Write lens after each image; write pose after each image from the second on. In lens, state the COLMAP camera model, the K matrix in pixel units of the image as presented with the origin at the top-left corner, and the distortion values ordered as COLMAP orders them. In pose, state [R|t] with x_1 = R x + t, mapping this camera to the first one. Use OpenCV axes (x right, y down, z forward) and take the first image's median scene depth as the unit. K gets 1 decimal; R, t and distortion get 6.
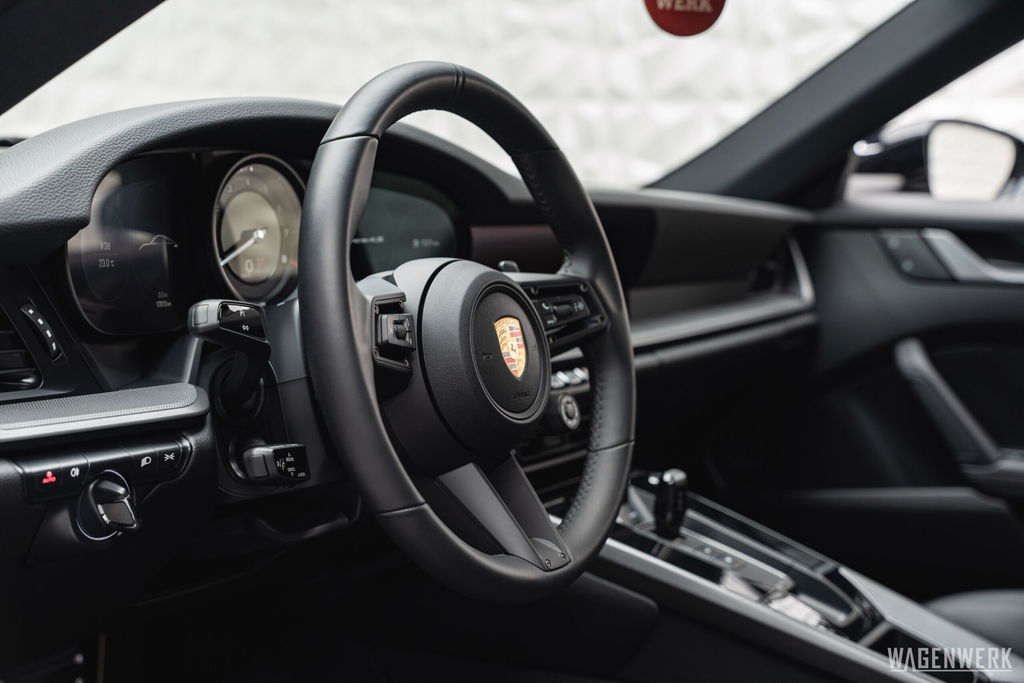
lens RADIAL K [[1502.8, 0, 520.0], [0, 1502.8, 342.9], [0, 0, 1]] dist [0.039226, 0.000000]
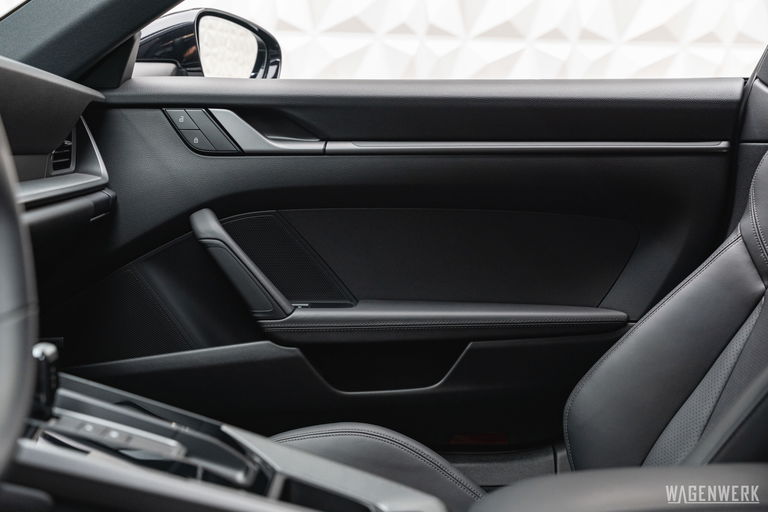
lens RADIAL K [[1172.5, 0, 387.3], [0, 1172.5, 250.1], [0, 0, 1]] dist [0.064296, 0.000000]
pose [[0.863708, -0.067012, 0.499518, -0.076349], [0.066921, 0.997594, 0.018118, 0.031145], [-0.499530, 0.017780, 0.866114, 0.308349]]
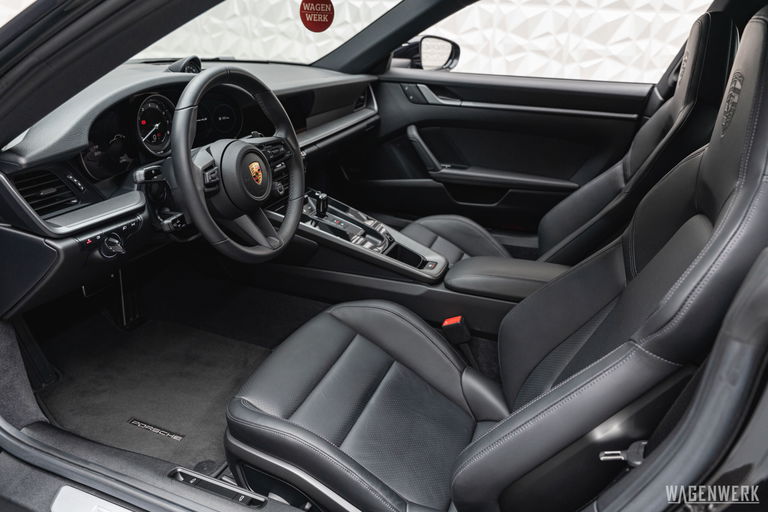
lens RADIAL K [[575.9, 0, 386.7], [0, 575.9, 256.2], [0, 0, 1]] dist [0.026837, 0.002497]
pose [[0.985465, -0.063328, 0.157633, 0.046217], [0.012461, 0.952366, 0.304704, -0.146536], [-0.169420, -0.298311, 0.939312, -0.089601]]
